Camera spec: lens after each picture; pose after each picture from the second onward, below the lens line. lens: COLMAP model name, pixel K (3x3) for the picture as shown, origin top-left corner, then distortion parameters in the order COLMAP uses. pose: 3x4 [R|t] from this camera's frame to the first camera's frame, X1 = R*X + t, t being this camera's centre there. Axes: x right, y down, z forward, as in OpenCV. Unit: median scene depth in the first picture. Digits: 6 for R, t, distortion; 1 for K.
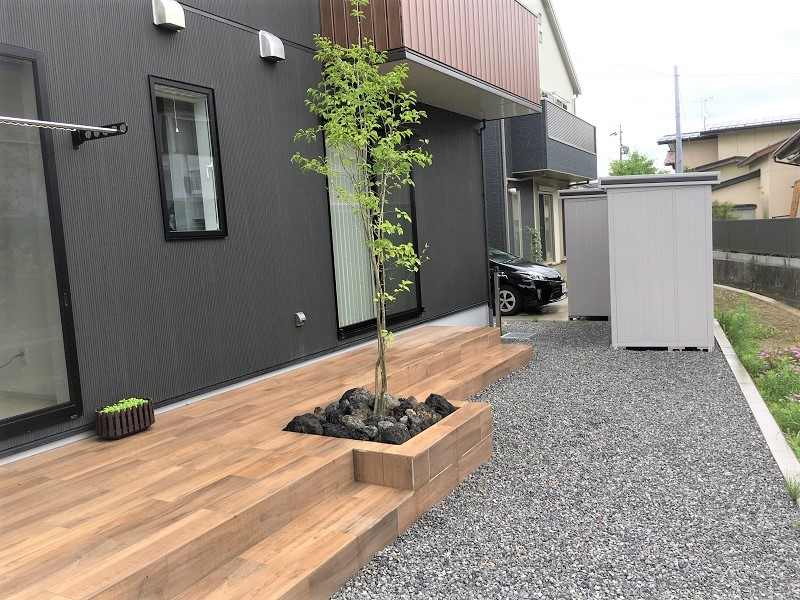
lens RADIAL K [[697.8, 0, 400.0], [0, 697.8, 300.0], [0, 0, 1]] dist [0.045171, -0.005596]
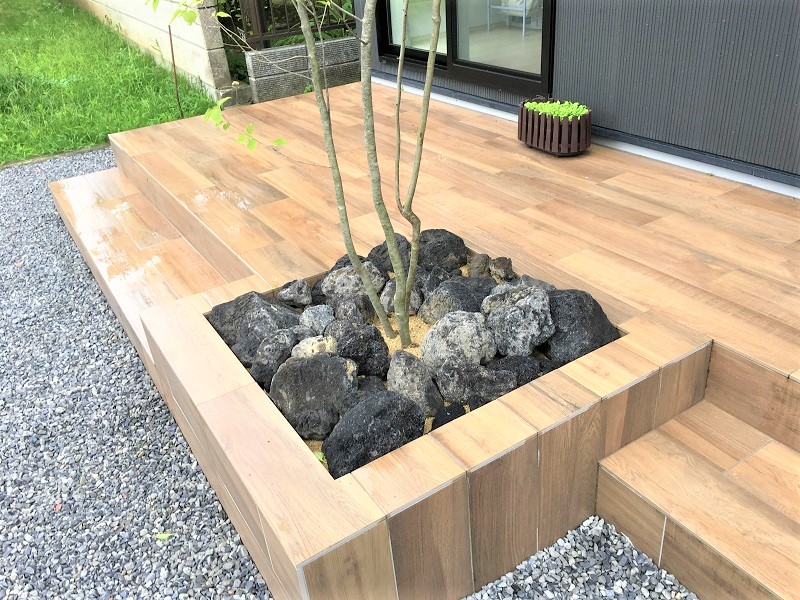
lens RADIAL K [[697.8, 0, 400.0], [0, 697.8, 300.0], [0, 0, 1]] dist [0.045171, -0.005596]
pose [[-0.487751, 0.501471, -0.714581, 0.308932], [0.017332, 0.823953, 0.566394, -0.100897], [0.872811, 0.263874, -0.410575, 1.377944]]
